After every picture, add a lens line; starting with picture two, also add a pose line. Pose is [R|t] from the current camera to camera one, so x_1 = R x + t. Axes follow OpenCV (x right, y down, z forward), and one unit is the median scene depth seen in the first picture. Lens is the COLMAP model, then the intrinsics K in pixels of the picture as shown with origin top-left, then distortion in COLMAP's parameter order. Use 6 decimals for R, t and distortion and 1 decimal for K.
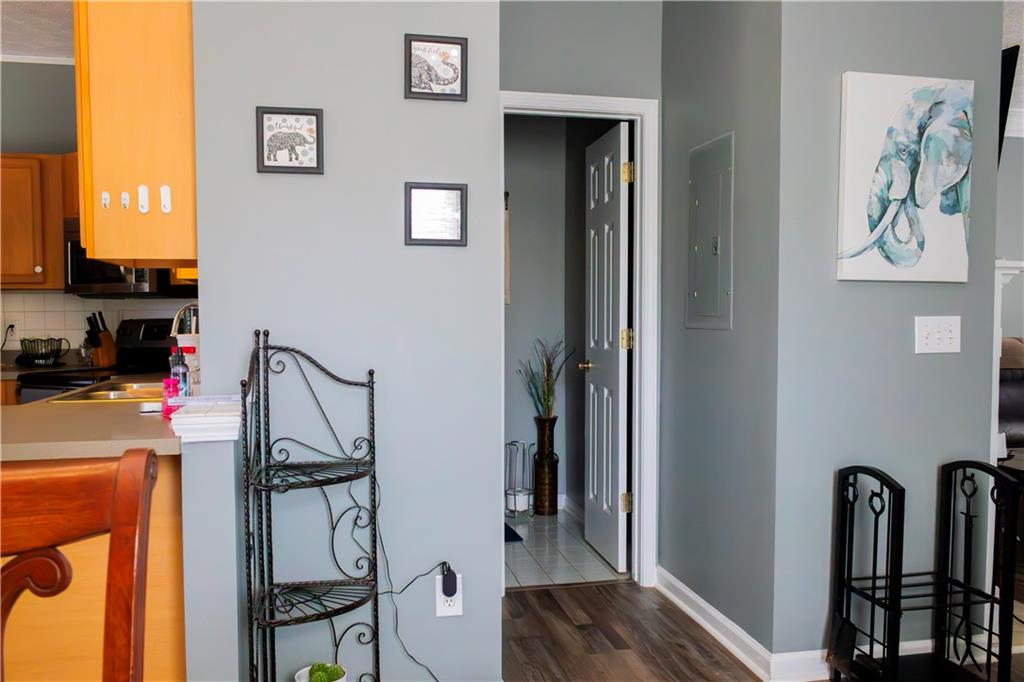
lens RADIAL K [[785.7, 0, 513.6], [0, 785.7, 366.4], [0, 0, 1]] dist [-0.003707, 0.005126]
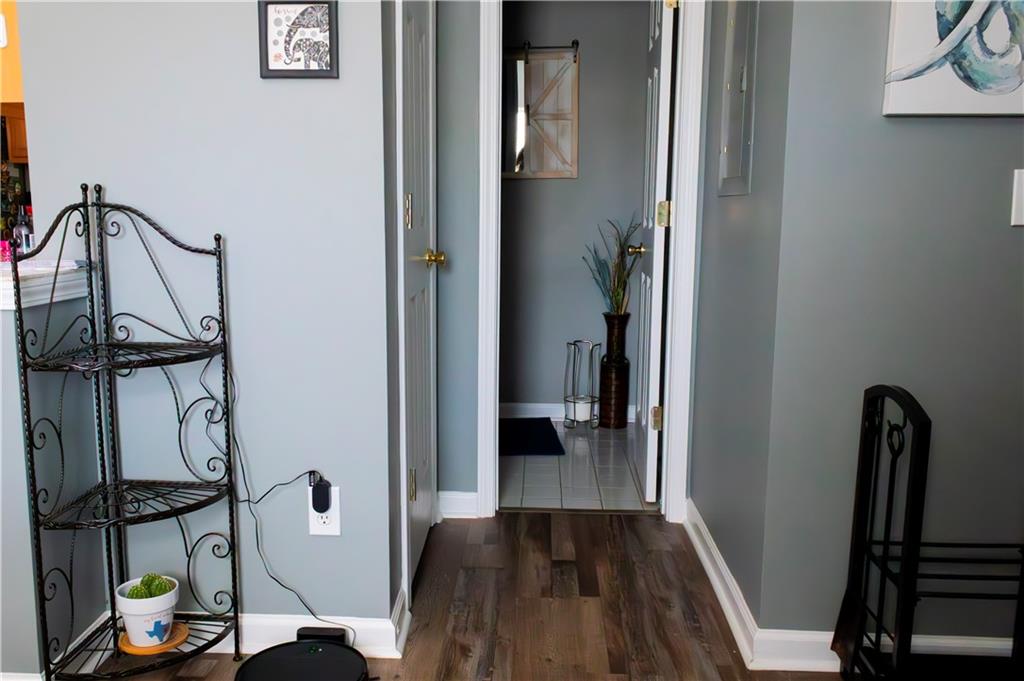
lens RADIAL K [[831.0, 0, 512.0], [0, 831.0, 340.5], [0, 0, 1]] dist [0.013122, 0.001146]
pose [[0.965294, 0.041836, -0.257795, 0.296406], [-0.018768, 0.995646, 0.091301, 0.025531], [0.260492, -0.083294, 0.961876, 0.198854]]
